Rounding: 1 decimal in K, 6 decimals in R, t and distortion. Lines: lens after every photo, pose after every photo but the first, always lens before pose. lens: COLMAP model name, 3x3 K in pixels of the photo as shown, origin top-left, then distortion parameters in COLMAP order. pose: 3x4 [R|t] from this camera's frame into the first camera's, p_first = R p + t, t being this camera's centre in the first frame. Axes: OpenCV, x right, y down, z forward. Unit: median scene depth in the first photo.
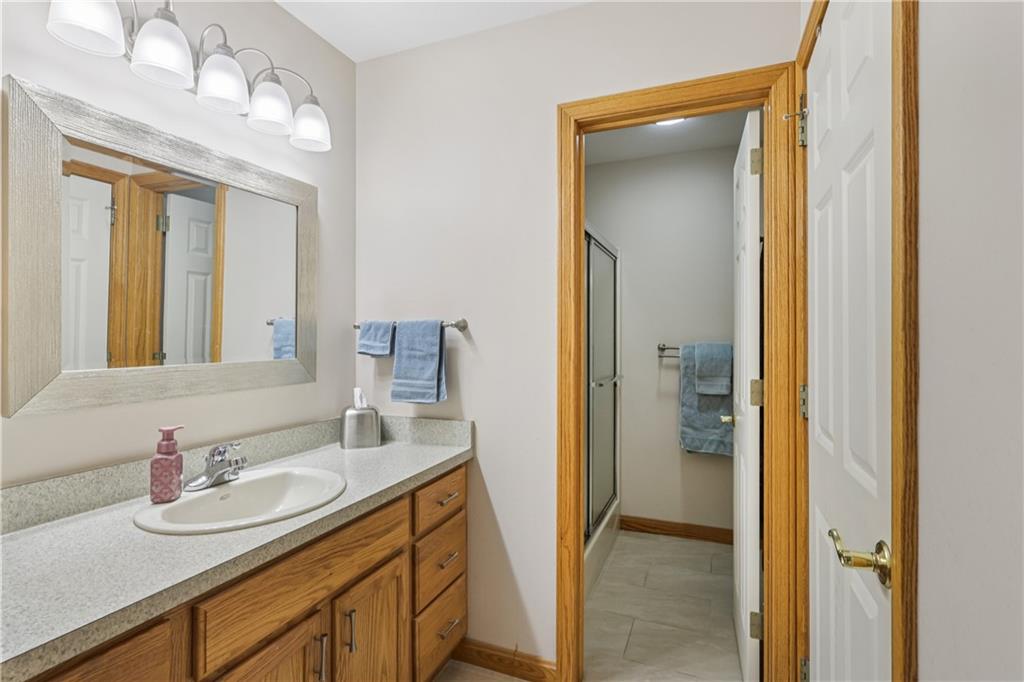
lens RADIAL K [[498.8, 0, 512.0], [0, 498.8, 341.0], [0, 0, 1]] dist [-0.000573, -0.000279]
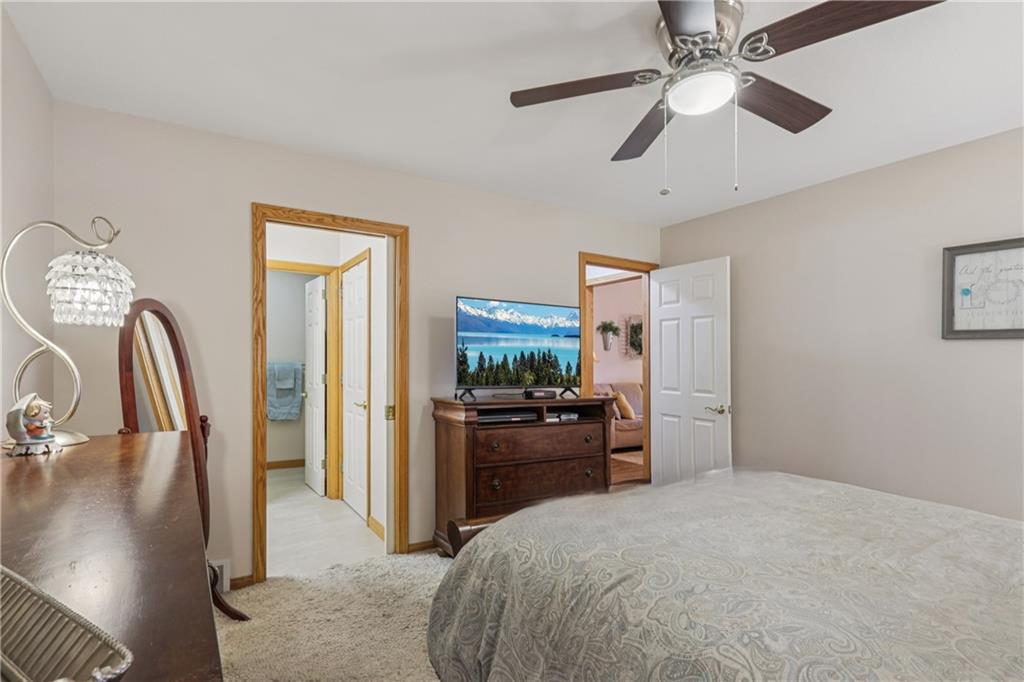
lens RADIAL K [[498.8, 0, 512.0], [0, 498.8, 341.0], [0, 0, 1]] dist [-0.000573, -0.000279]
pose [[0.578360, 0.020027, 0.815536, -0.875856], [0.008846, 0.999486, -0.030818, -0.011077], [-0.815734, 0.025038, 0.577885, -1.092584]]
